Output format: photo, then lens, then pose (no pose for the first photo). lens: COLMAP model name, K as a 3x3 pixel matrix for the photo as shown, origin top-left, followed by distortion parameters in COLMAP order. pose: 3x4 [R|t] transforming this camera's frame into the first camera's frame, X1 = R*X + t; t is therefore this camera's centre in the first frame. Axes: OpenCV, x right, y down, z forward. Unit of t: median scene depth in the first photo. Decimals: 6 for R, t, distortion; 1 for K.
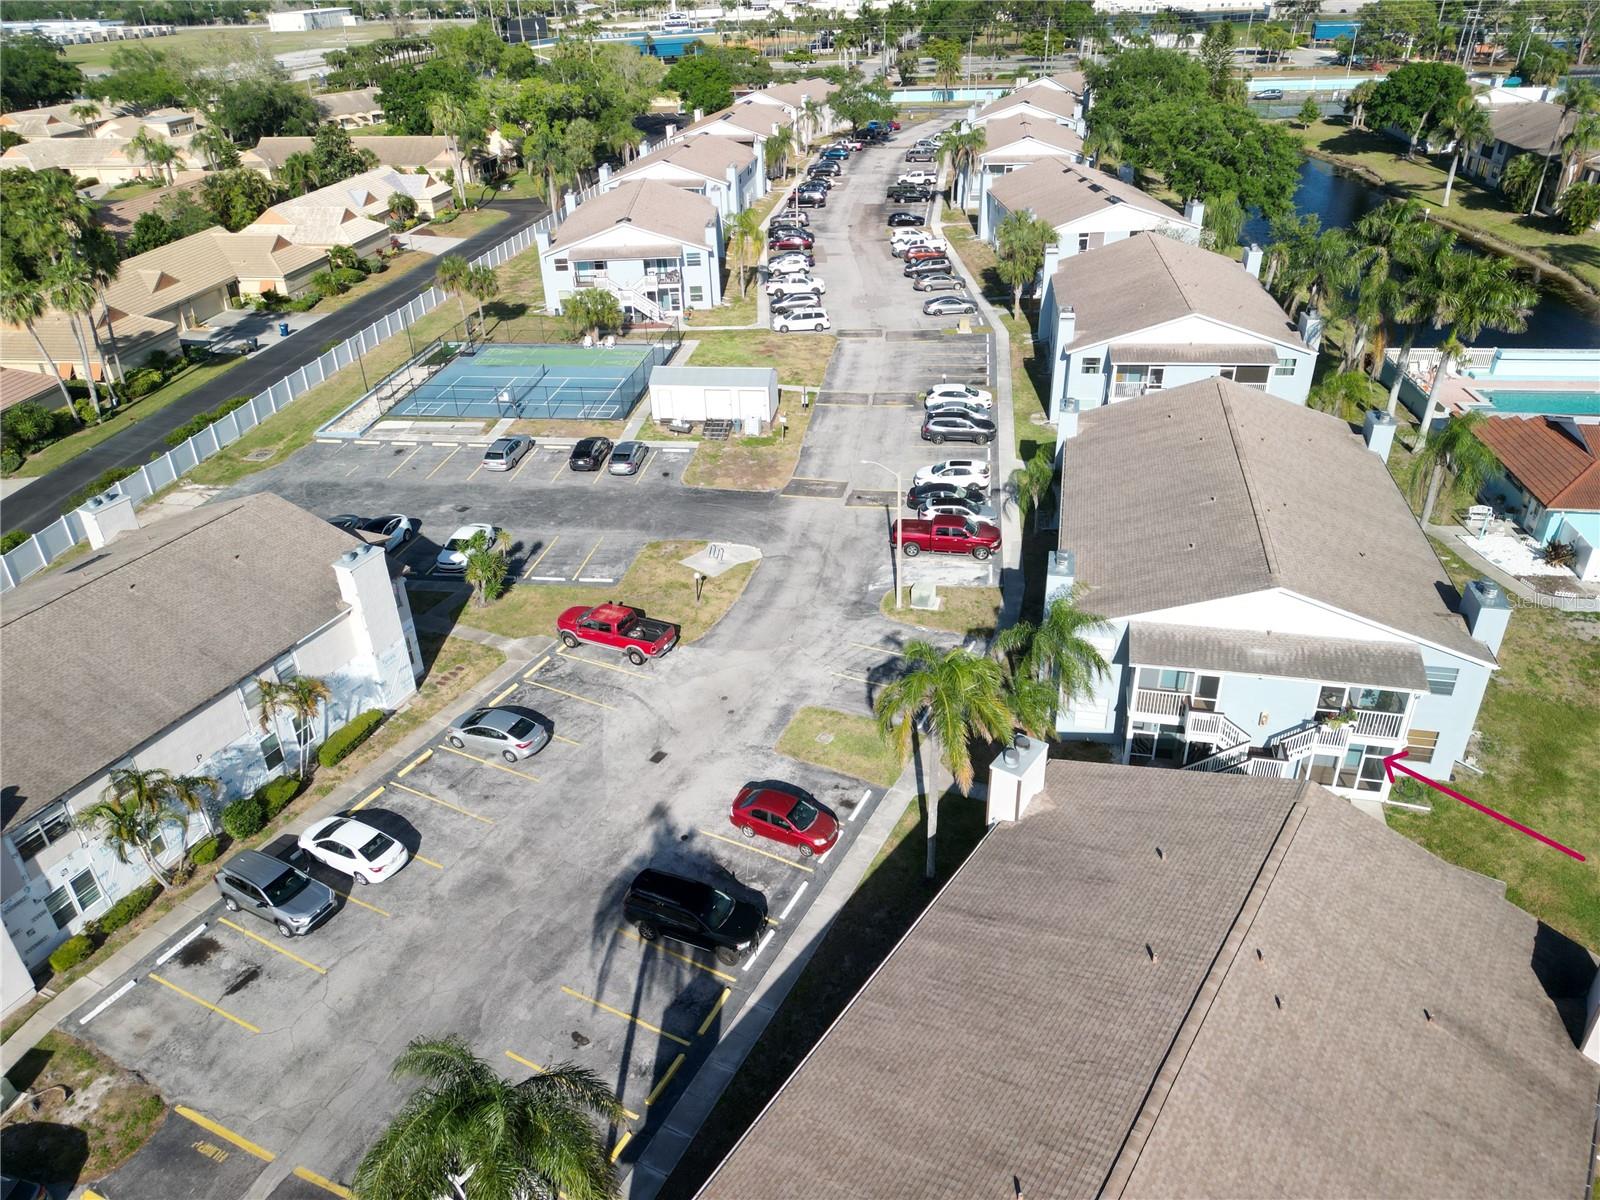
lens RADIAL K [[1114.9, 0, 800.0], [0, 1114.9, 600.0], [0, 0, 1]] dist [0.043869, -0.008099]
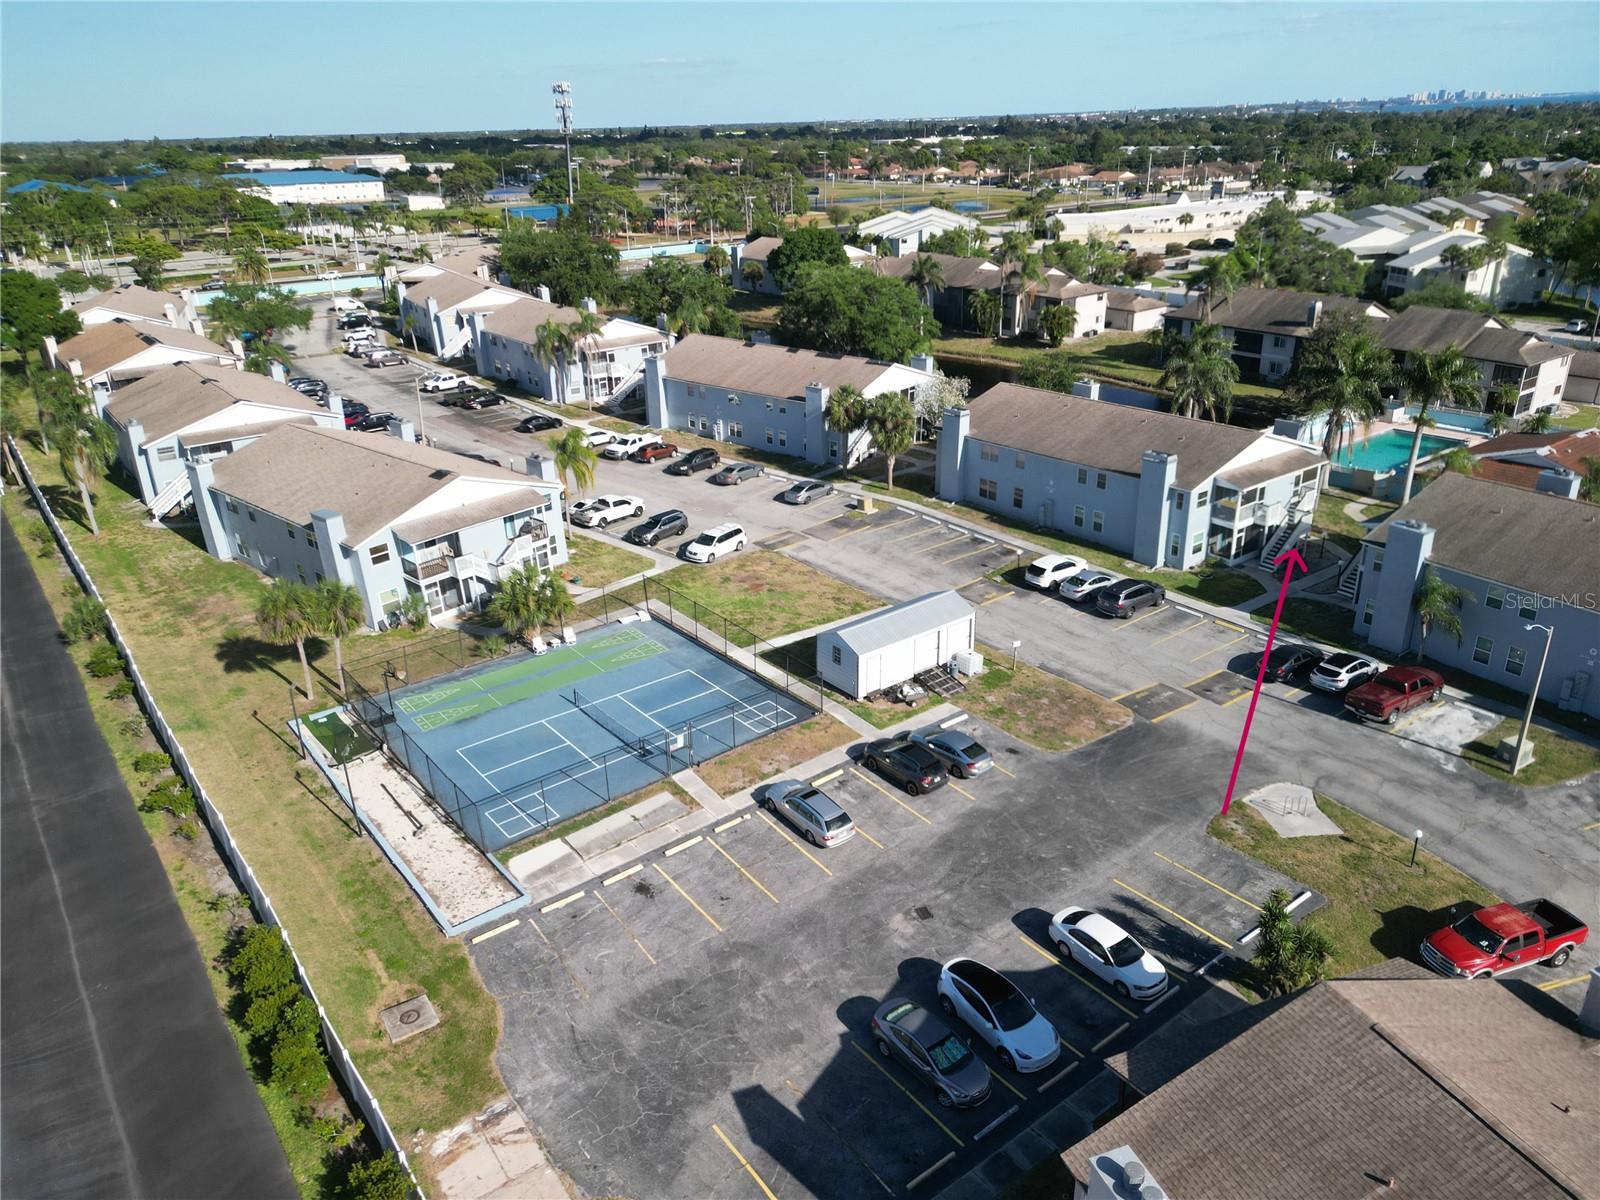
lens RADIAL K [[1114.9, 0, 800.0], [0, 1114.9, 600.0], [0, 0, 1]] dist [0.043869, -0.008099]
pose [[0.698762, -0.270607, 0.662196, -0.525696], [0.360853, 0.932623, 0.000338, -0.198026], [-0.617670, 0.238719, 0.749331, 0.380124]]
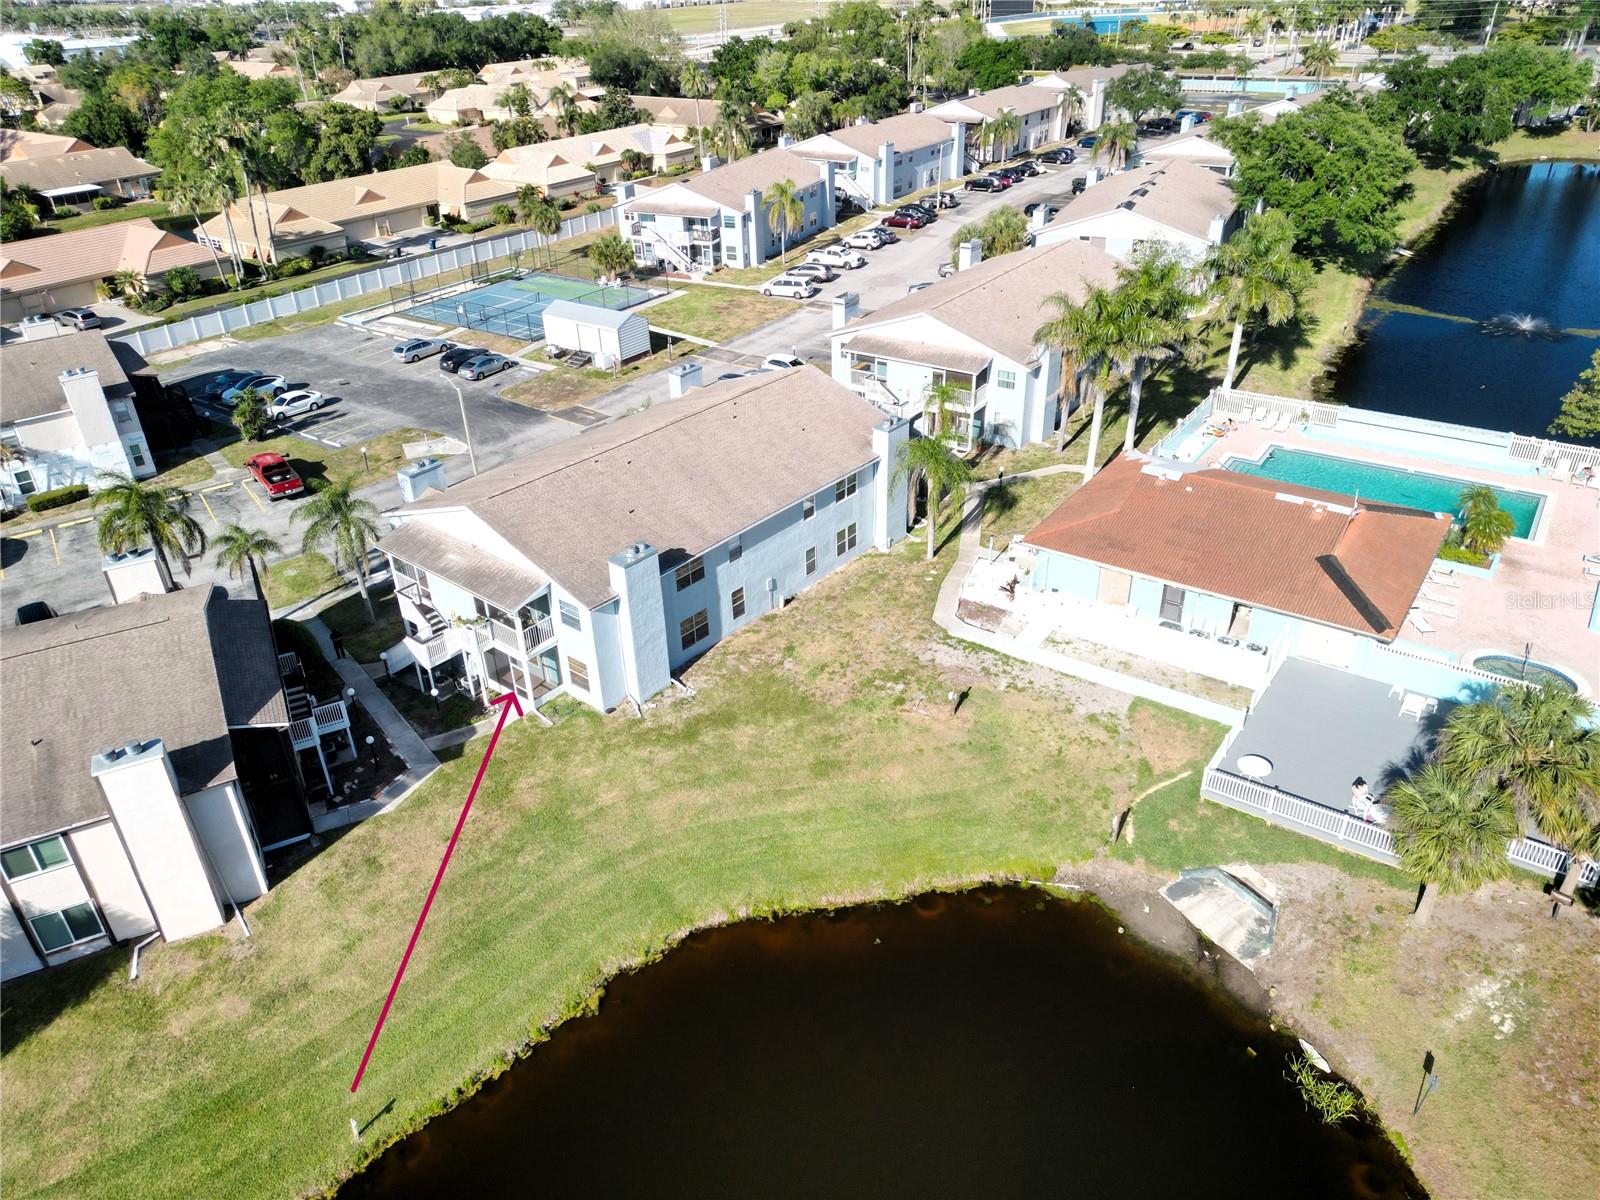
lens RADIAL K [[1114.9, 0, 800.0], [0, 1114.9, 600.0], [0, 0, 1]] dist [0.043869, -0.008099]
pose [[0.890253, 0.234412, -0.390512, 0.528813], [-0.226796, 0.971687, 0.066246, -0.031550], [0.394985, 0.029591, 0.918211, 0.020072]]
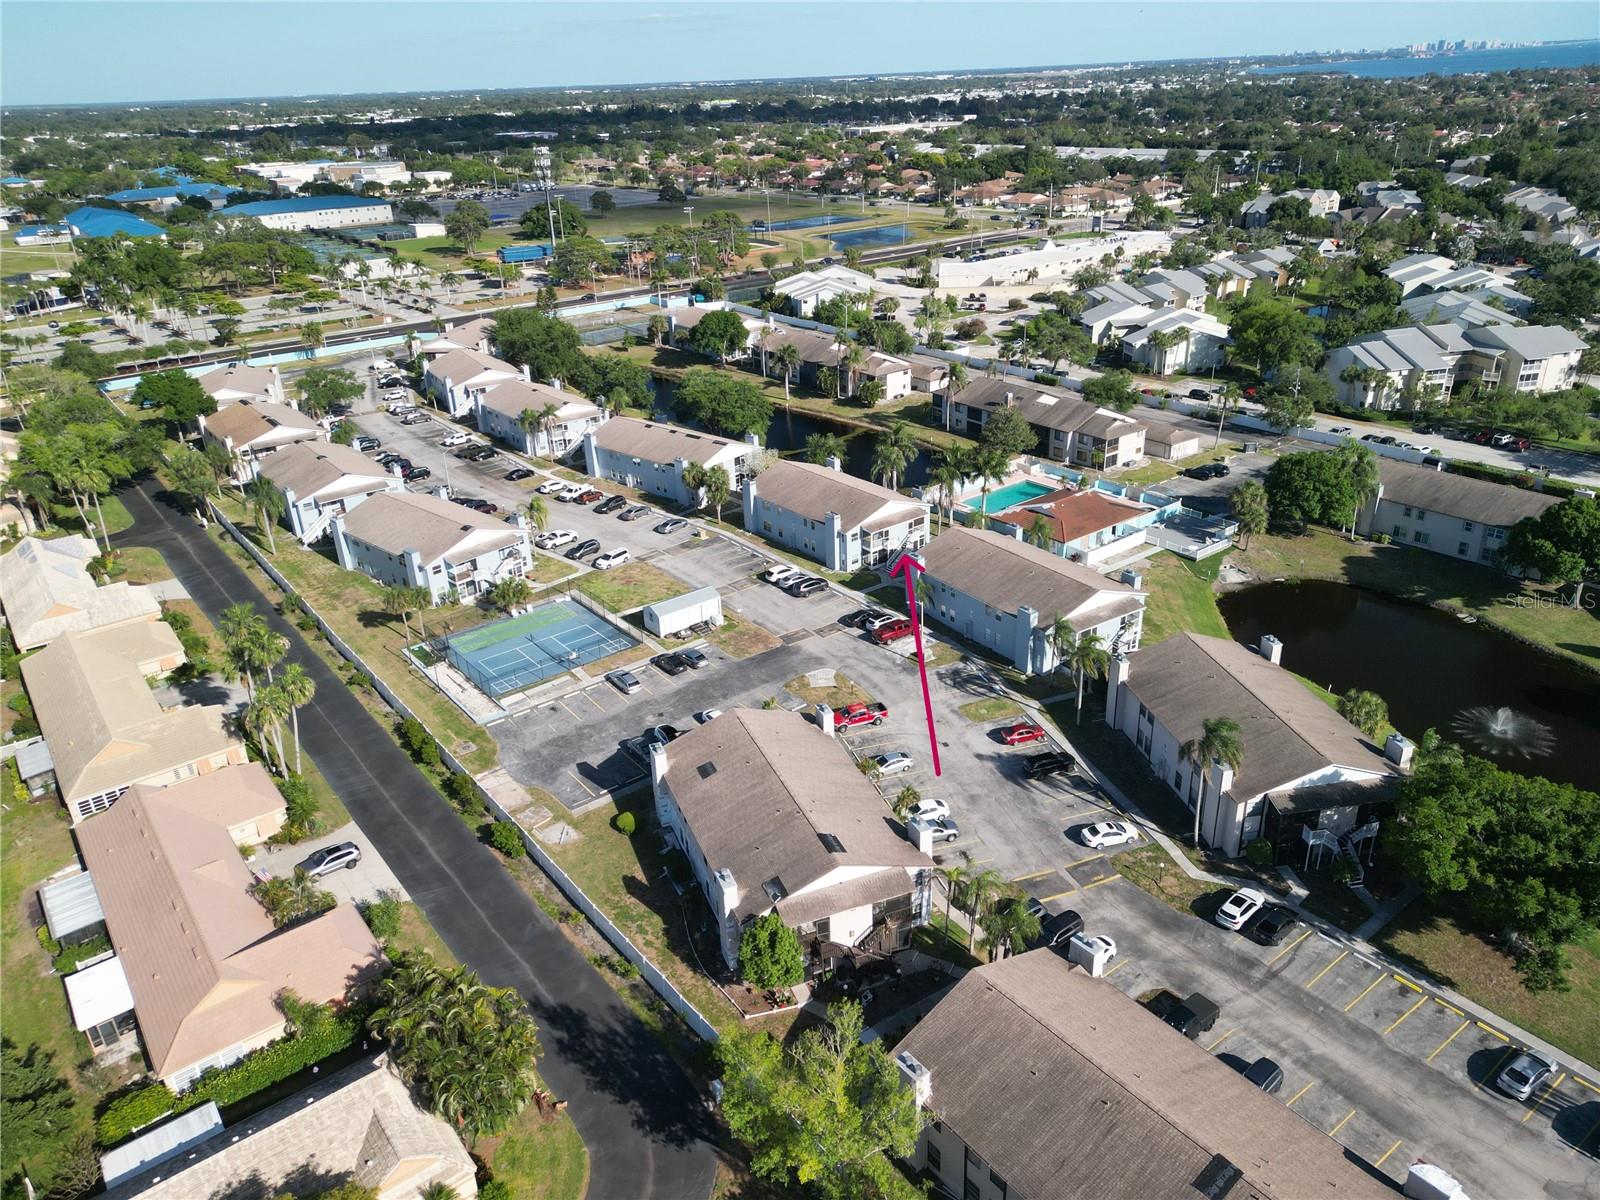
lens RADIAL K [[1114.9, 0, 800.0], [0, 1114.9, 600.0], [0, 0, 1]] dist [0.043869, -0.008099]
pose [[0.696867, -0.297343, 0.652658, -0.863554], [0.369165, 0.928910, 0.029030, -0.153397], [-0.614893, 0.220709, 0.757096, -0.307149]]
